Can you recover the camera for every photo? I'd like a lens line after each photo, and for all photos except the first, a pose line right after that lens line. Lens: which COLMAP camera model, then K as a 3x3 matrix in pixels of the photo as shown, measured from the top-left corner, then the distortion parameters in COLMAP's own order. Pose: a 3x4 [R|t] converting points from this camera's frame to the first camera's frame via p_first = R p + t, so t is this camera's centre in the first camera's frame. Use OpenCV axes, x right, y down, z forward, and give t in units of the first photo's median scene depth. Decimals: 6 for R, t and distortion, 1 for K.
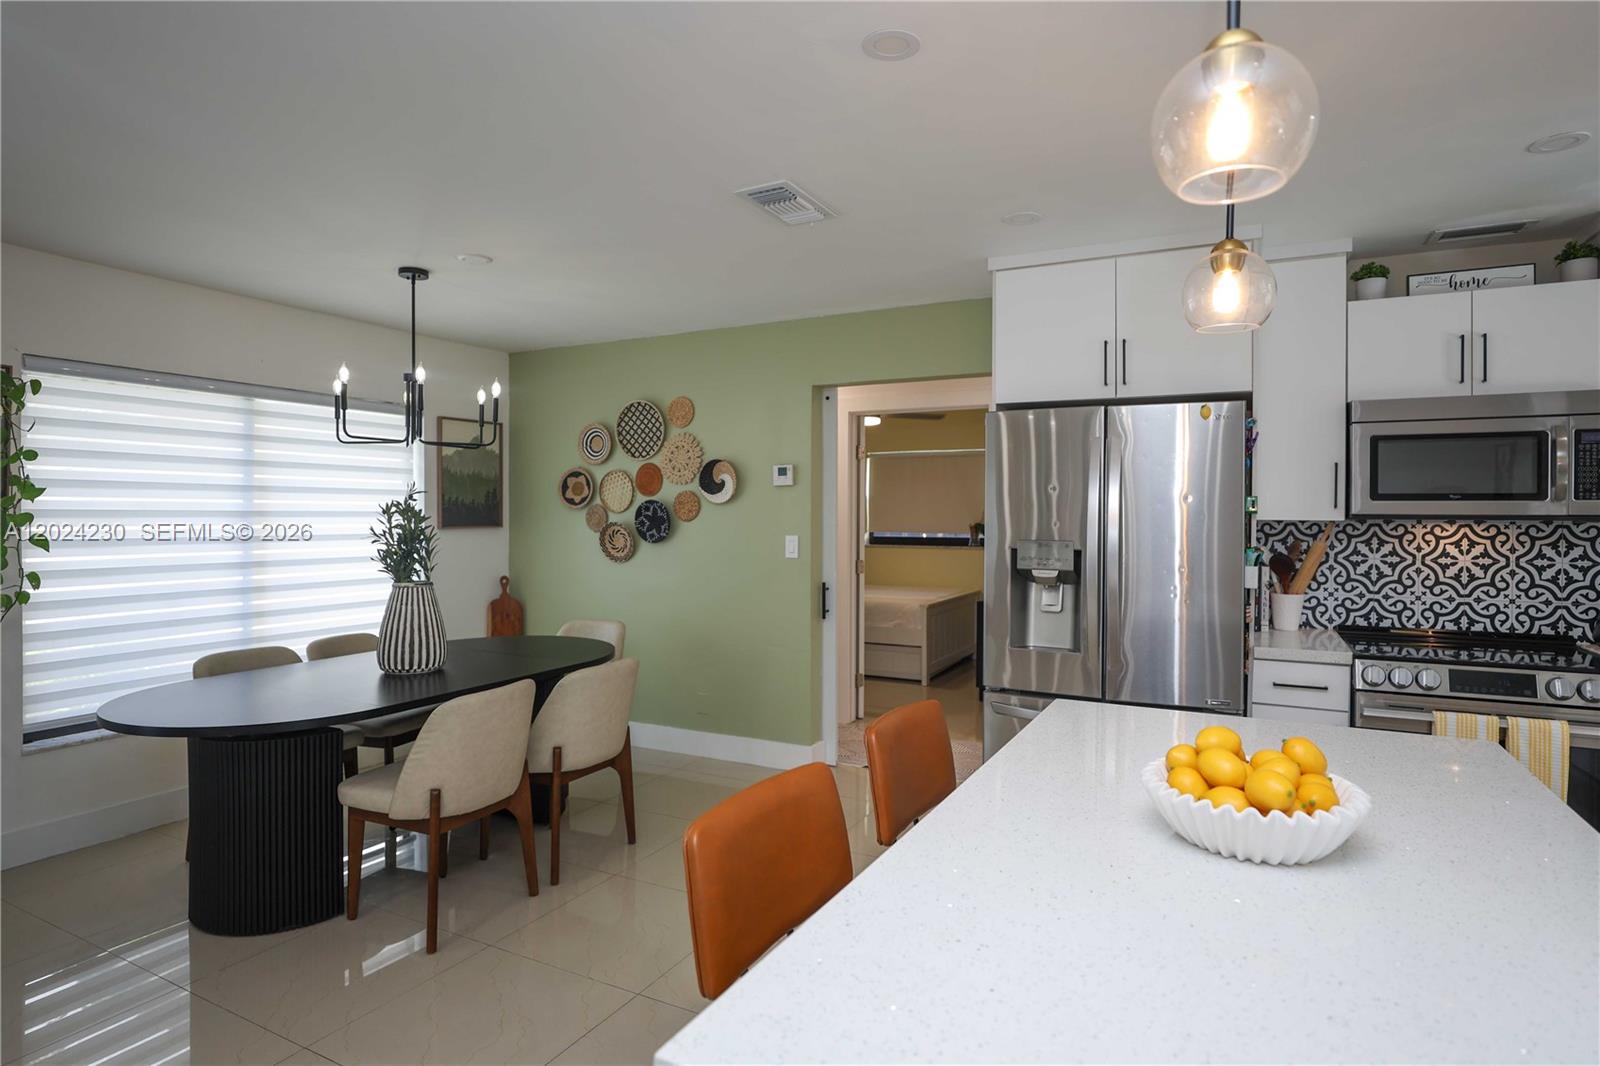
lens RADIAL K [[856.5, 0, 816.9], [0, 856.5, 513.5], [0, 0, 1]] dist [-0.028521, 0.006645]
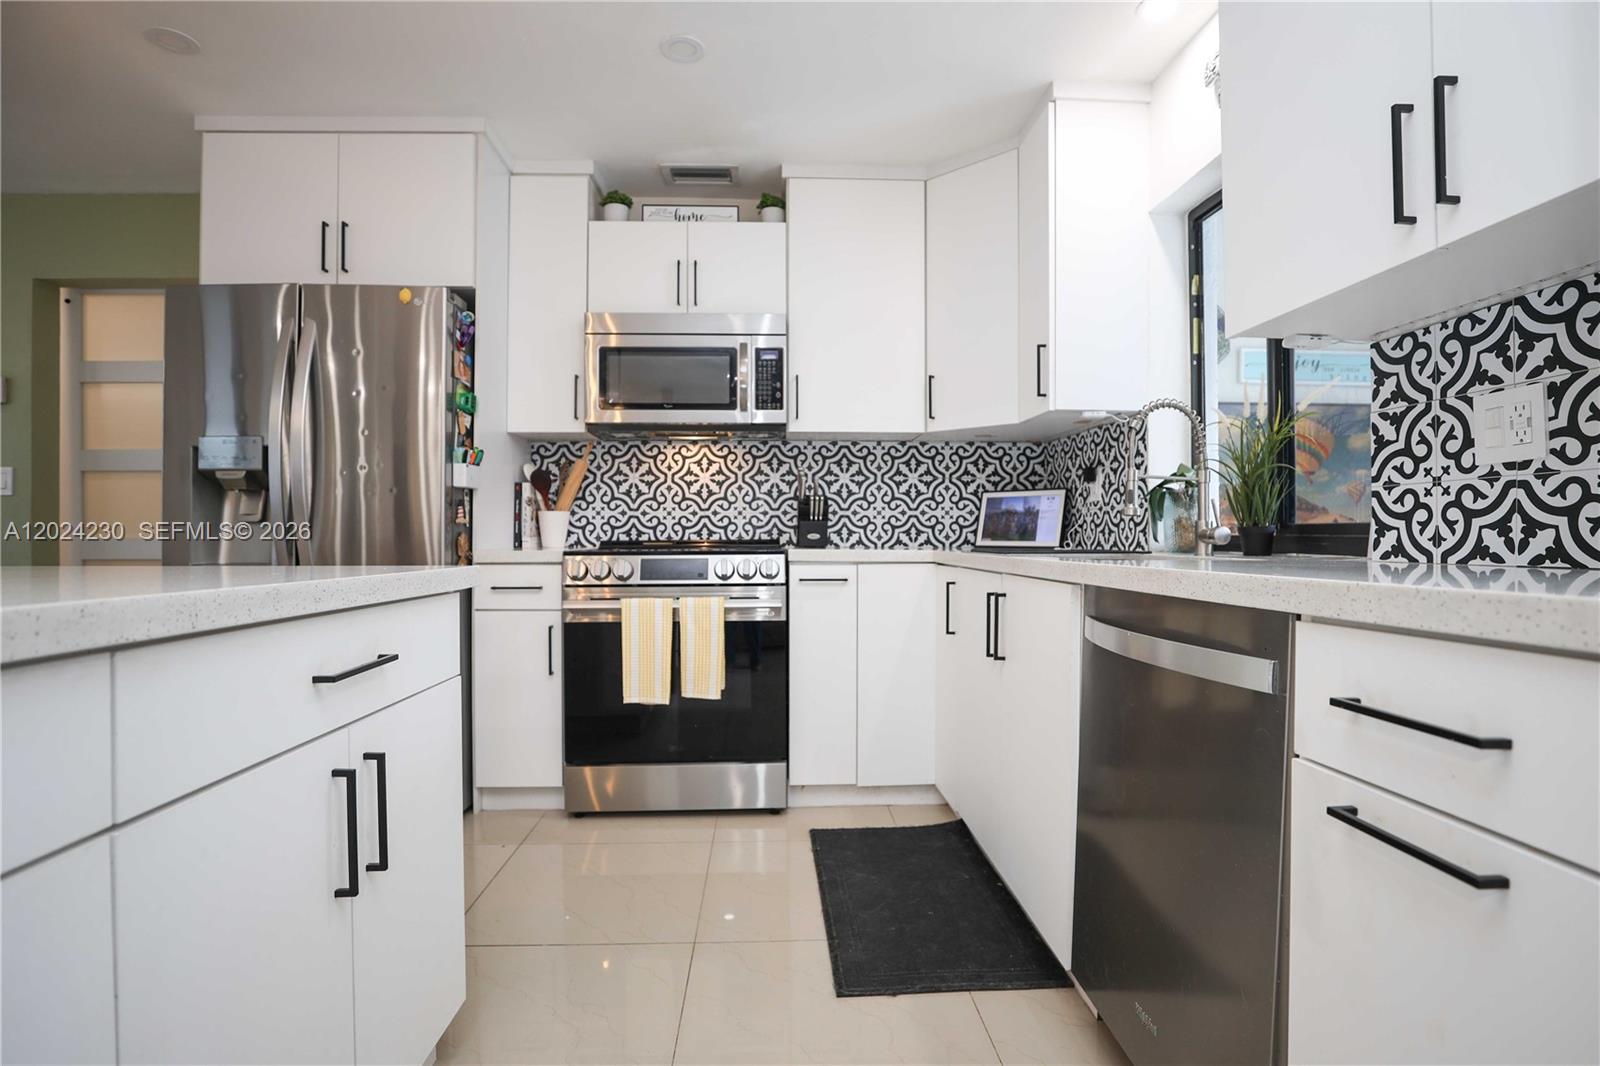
lens RADIAL K [[764.7, 0, 791.7], [0, 764.7, 530.9], [0, 0, 1]] dist [-0.036217, 0.006886]
pose [[0.873394, -0.006269, 0.486974, 0.369207], [0.007266, 0.999974, -0.000158, 0.123286], [-0.486960, 0.003676, 0.873417, 0.067353]]
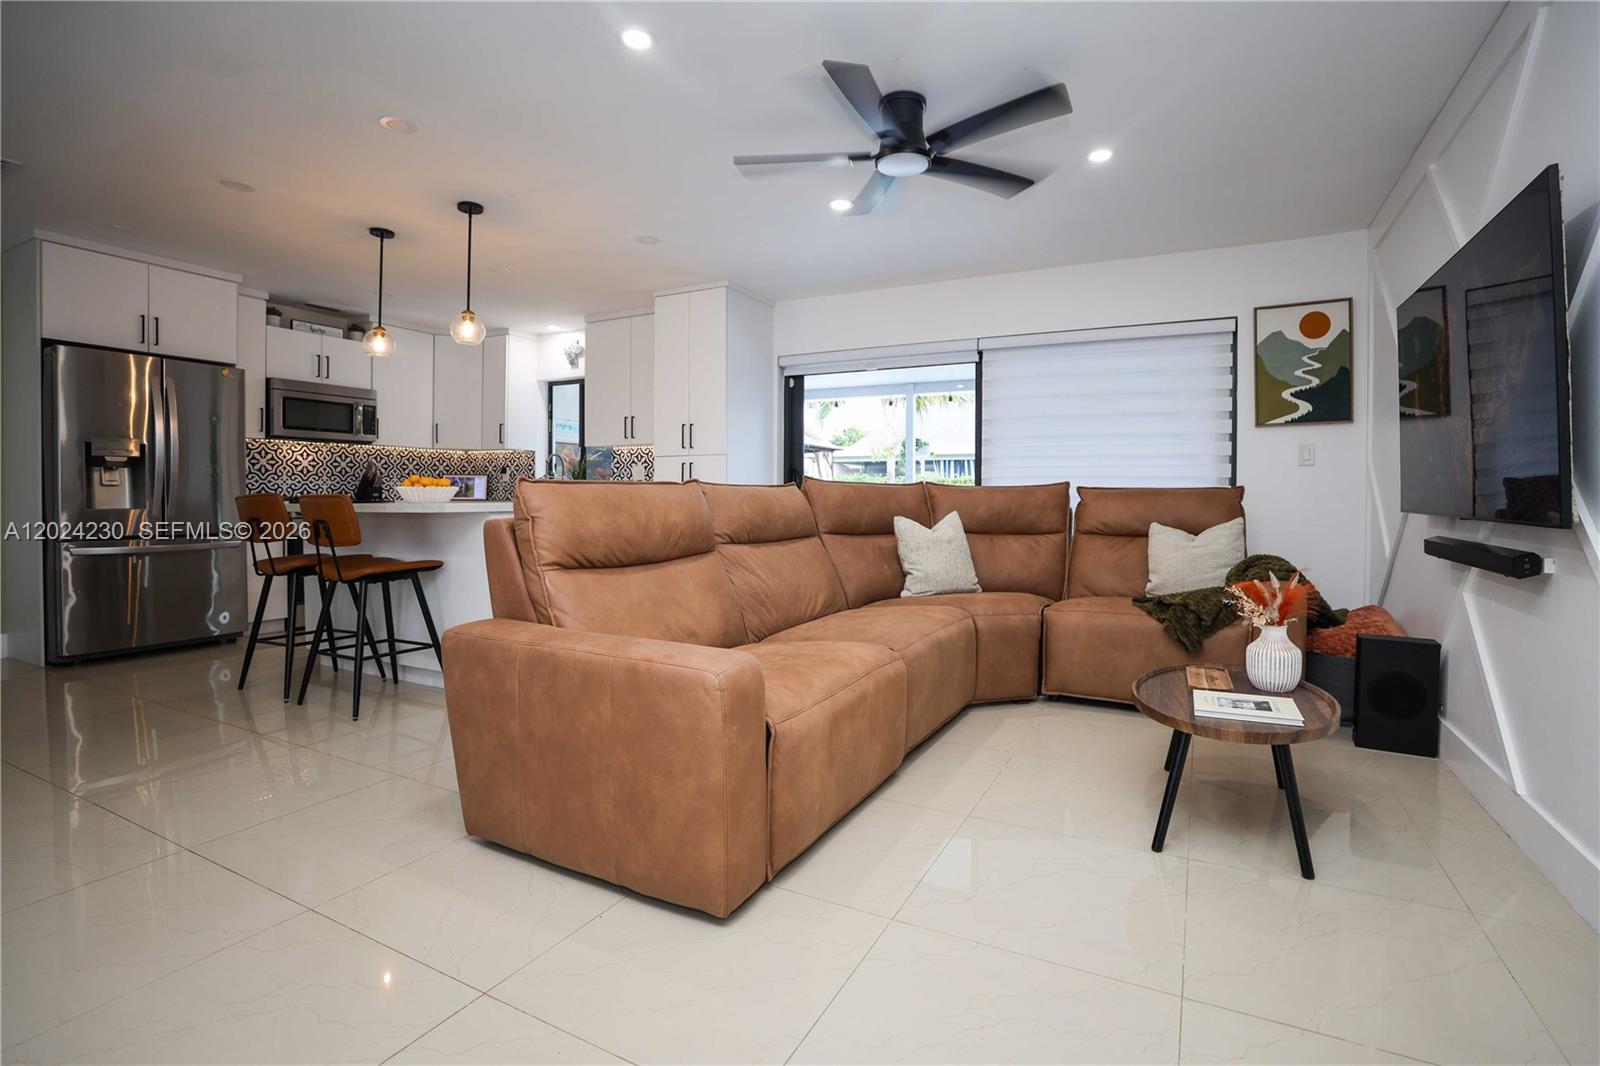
lens RADIAL K [[732.5, 0, 825.6], [0, 732.5, 505.6], [0, 0, 1]] dist [-0.037822, 0.005942]
pose [[0.009152, -0.019976, 0.999759, -0.940309], [-0.002136, 0.999798, 0.019996, 0.118156], [-0.999956, -0.002318, 0.009107, -0.269933]]
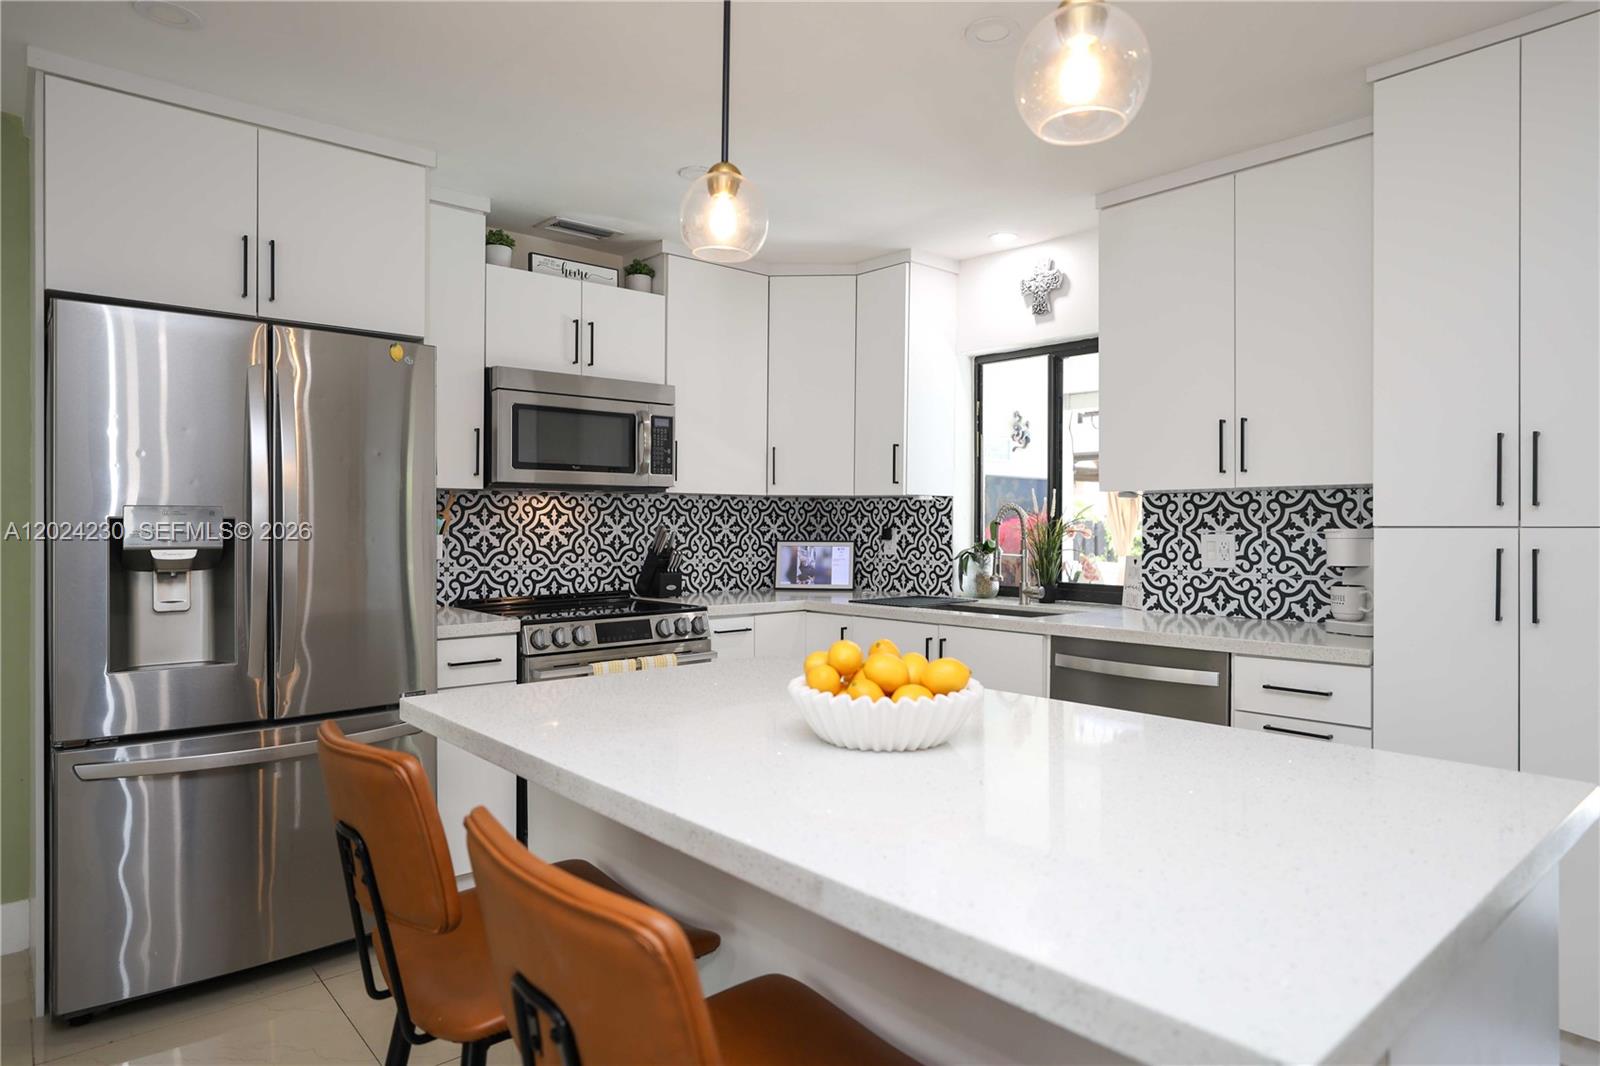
lens RADIAL K [[930.8, 0, 799.9], [0, 930.8, 529.2], [0, 0, 1]] dist [-0.021956, 0.012507]
pose [[0.380574, -0.012622, 0.924664, -0.209276], [0.001456, 0.999914, 0.013050, 0.038778], [-0.924749, -0.003620, 0.380559, 0.248526]]
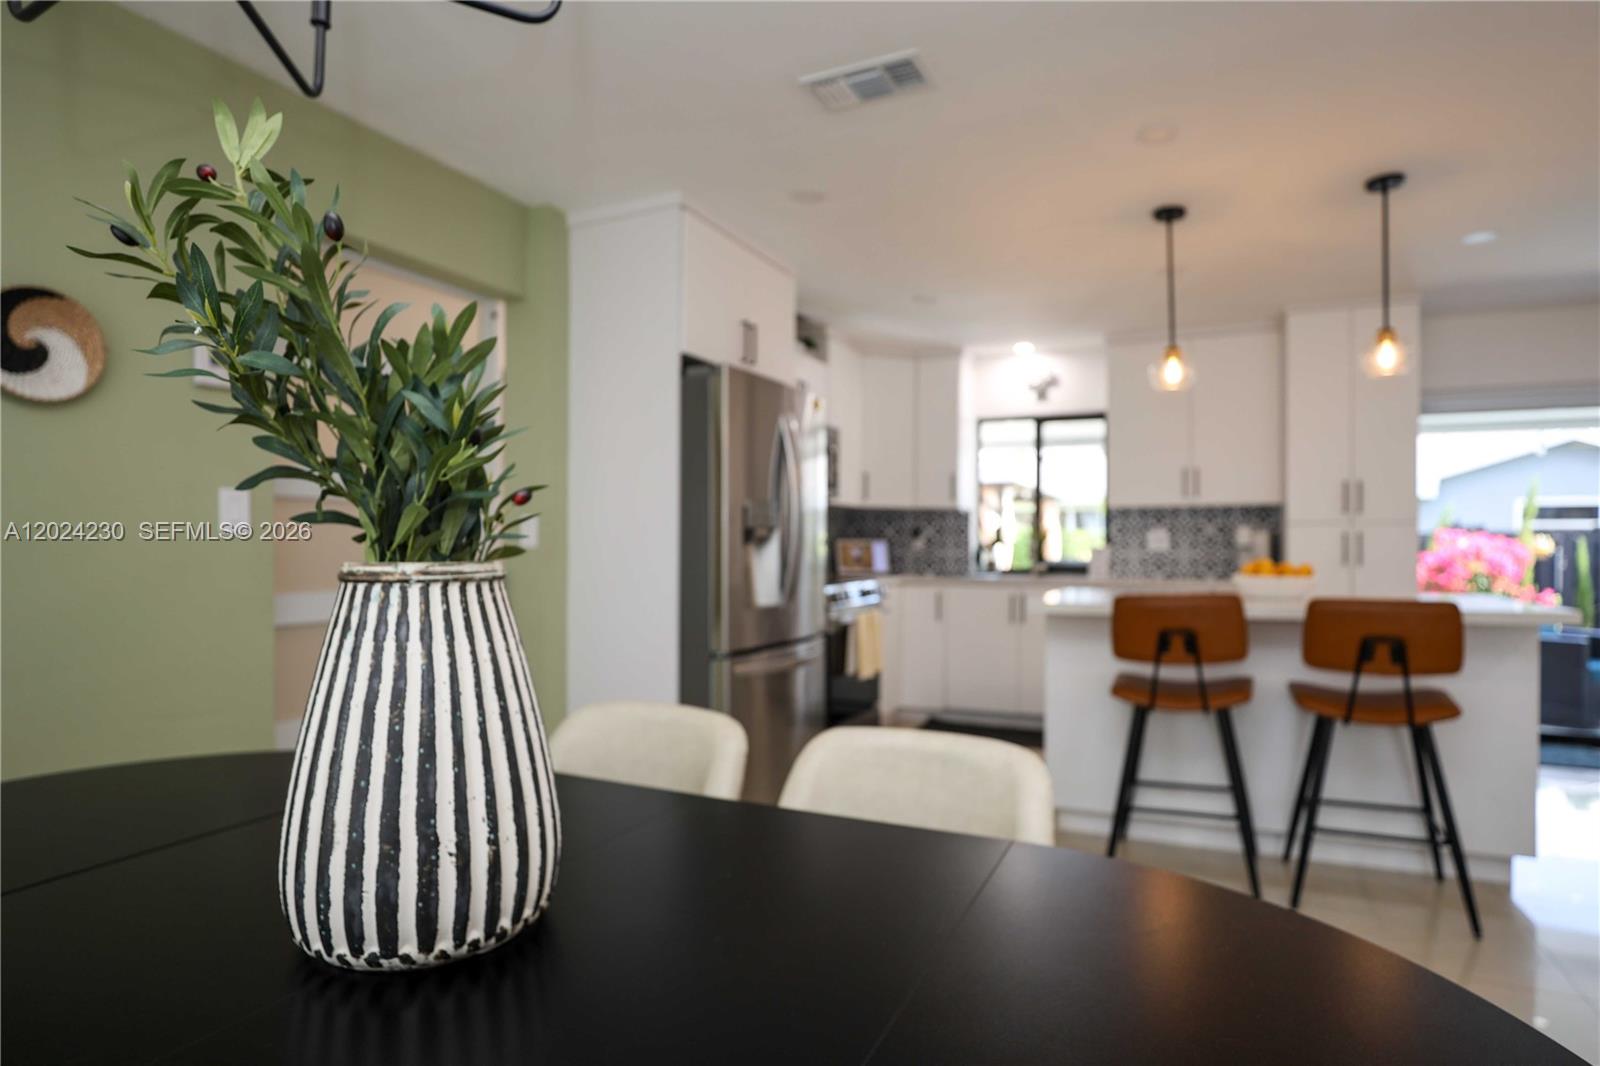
lens RADIAL K [[856.5, 0, 820.4], [0, 856.5, 554.4], [0, 0, 1]] dist [-0.028521, 0.006645]
pose [[-0.037931, -0.017849, 0.999121, -0.732743], [-0.004343, 0.999834, 0.017697, 0.074333], [-0.999271, -0.003668, -0.038003, 0.910445]]
